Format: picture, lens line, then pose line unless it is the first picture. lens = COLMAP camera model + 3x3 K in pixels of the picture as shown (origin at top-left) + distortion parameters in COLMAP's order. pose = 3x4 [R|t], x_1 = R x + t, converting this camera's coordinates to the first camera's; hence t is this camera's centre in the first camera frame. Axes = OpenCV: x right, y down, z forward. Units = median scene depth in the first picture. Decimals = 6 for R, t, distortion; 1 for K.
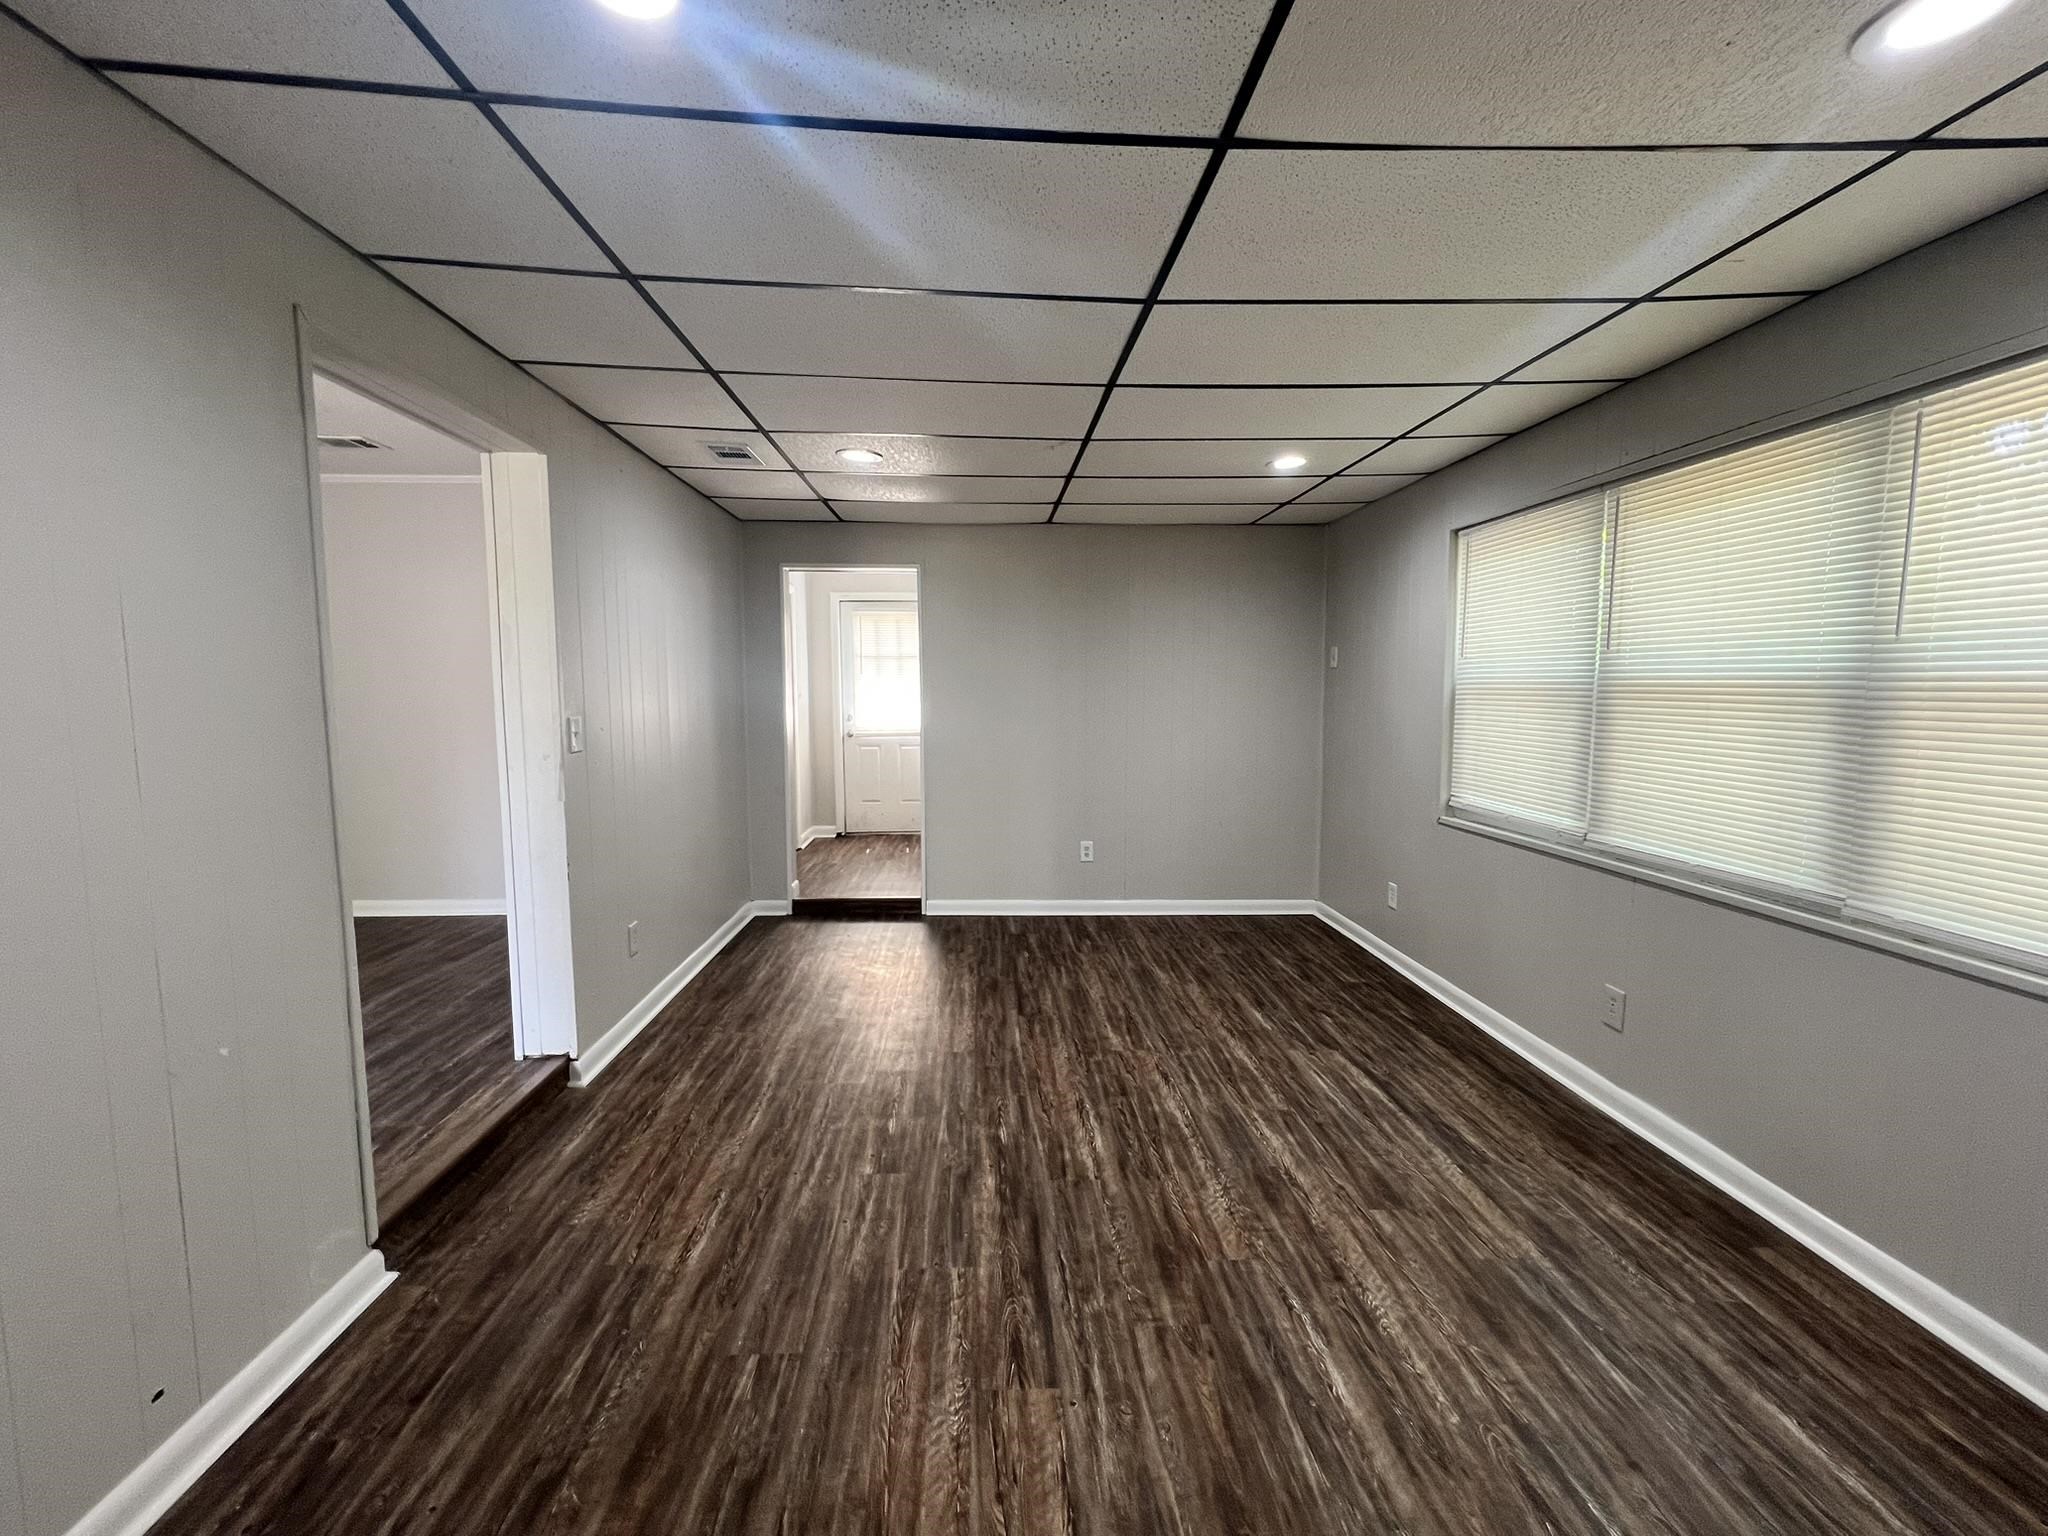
lens RADIAL K [[827.5, 0, 1022.5], [0, 827.5, 769.7], [0, 0, 1]] dist [-0.000060, 0.001161]
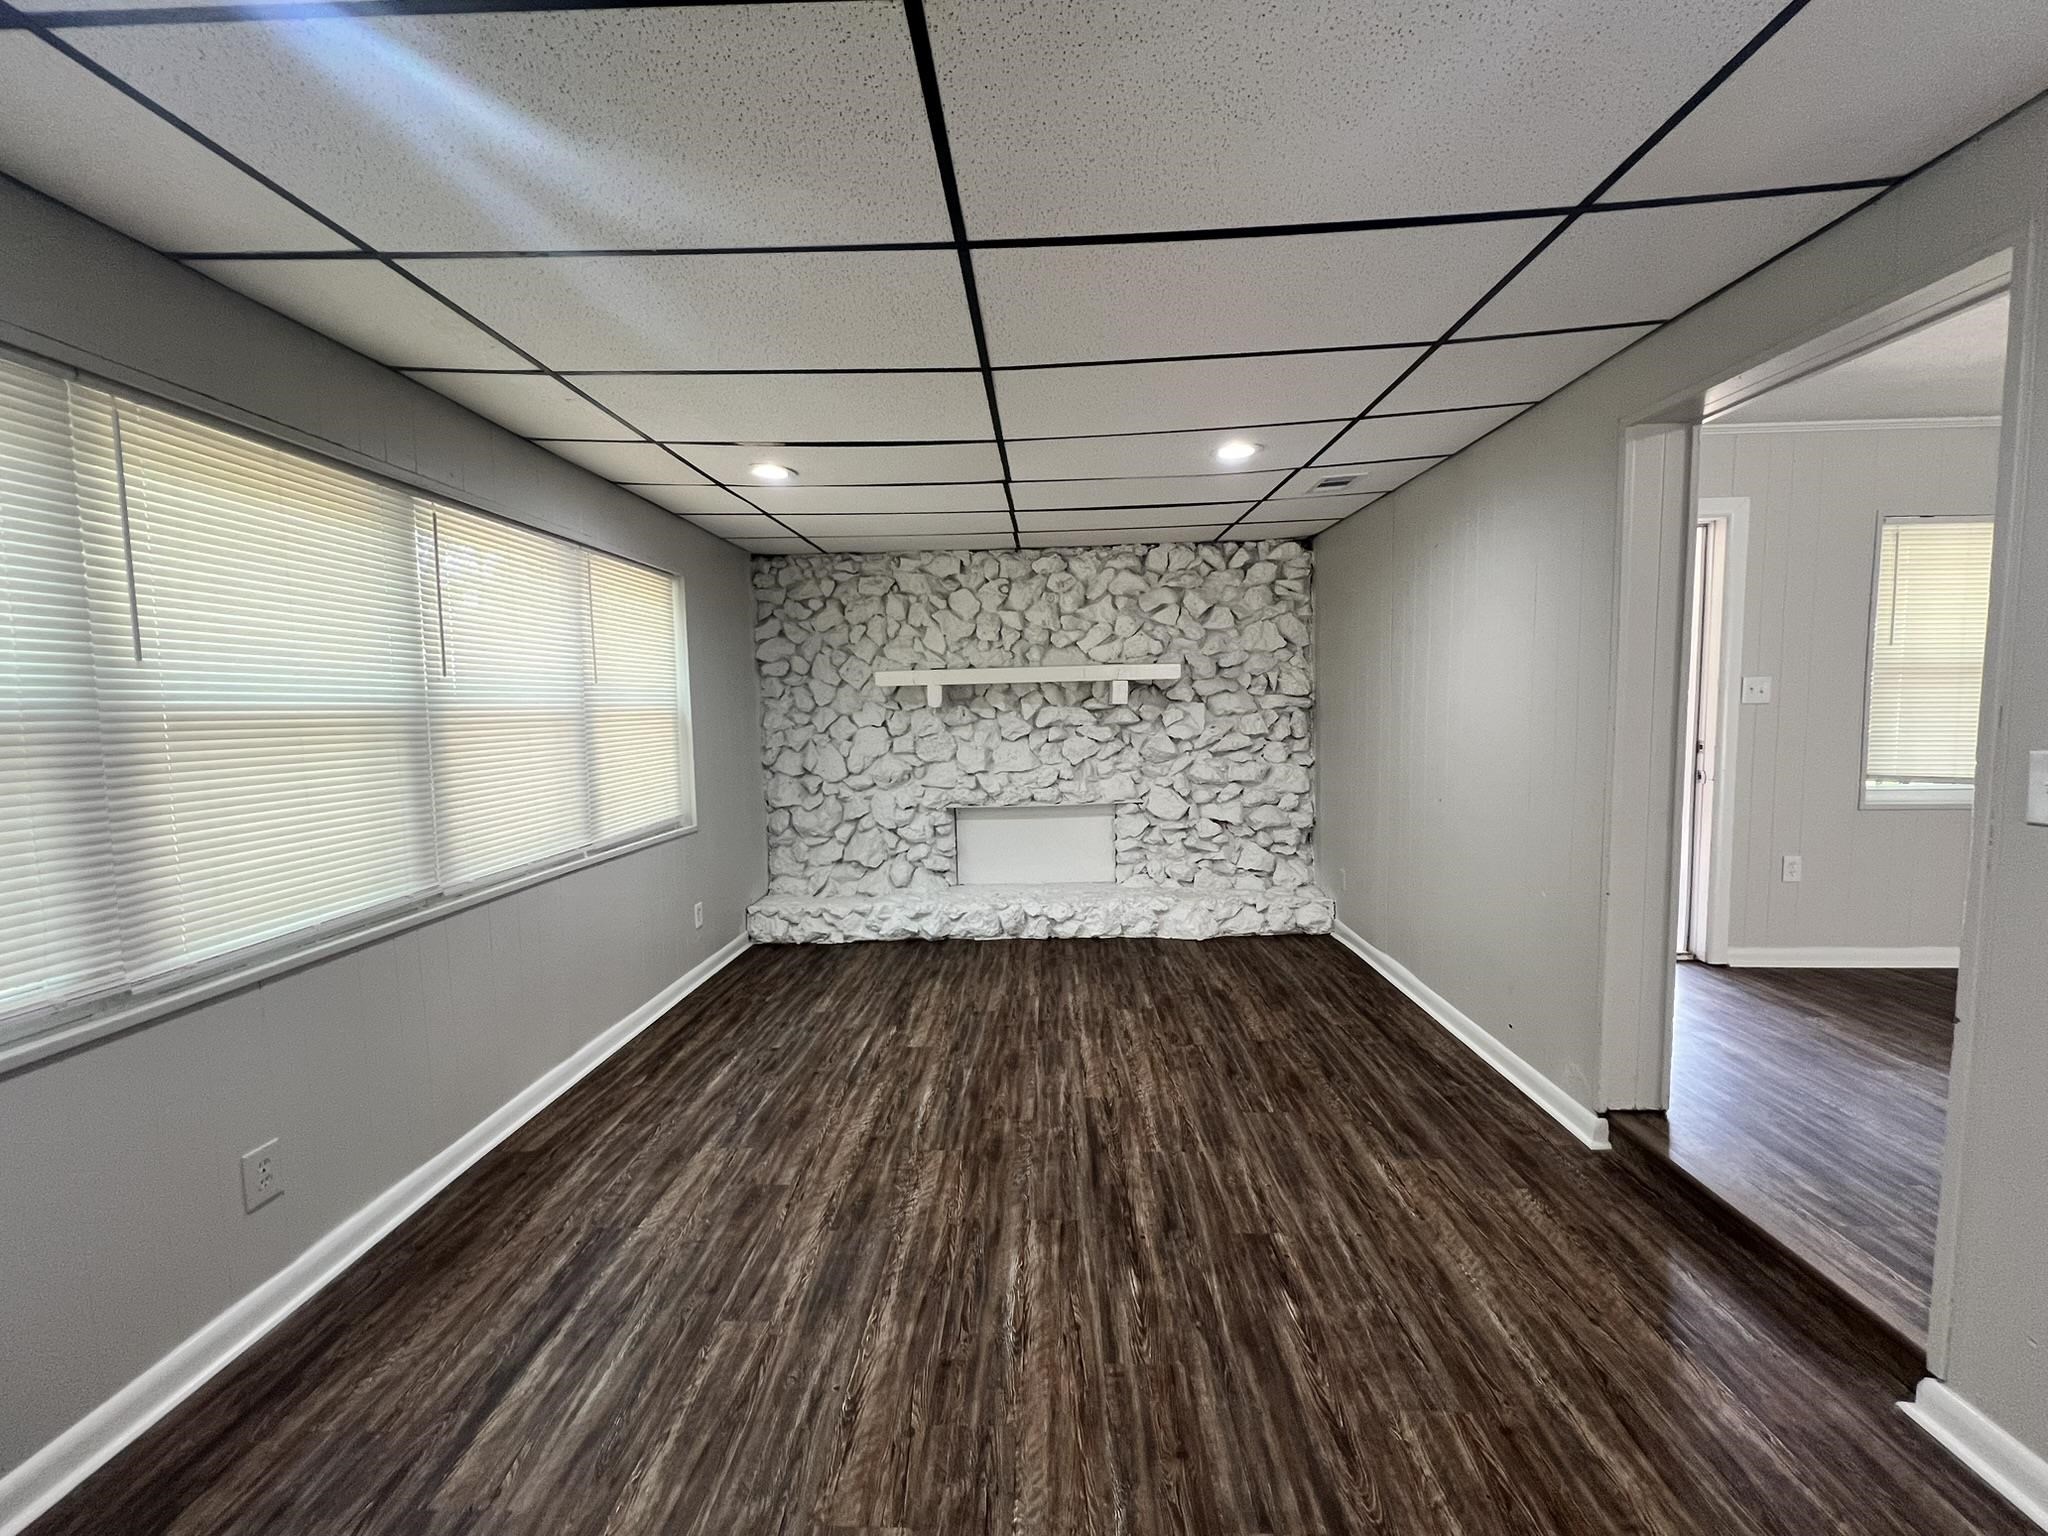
lens RADIAL K [[827.5, 0, 1013.8], [0, 827.5, 765.5], [0, 0, 1]] dist [-0.000060, 0.001161]
pose [[-0.994757, 0.009454, 0.101833, 0.005281], [0.027463, 0.983840, 0.176929, -0.201810], [-0.098514, 0.178798, -0.978941, 1.952439]]
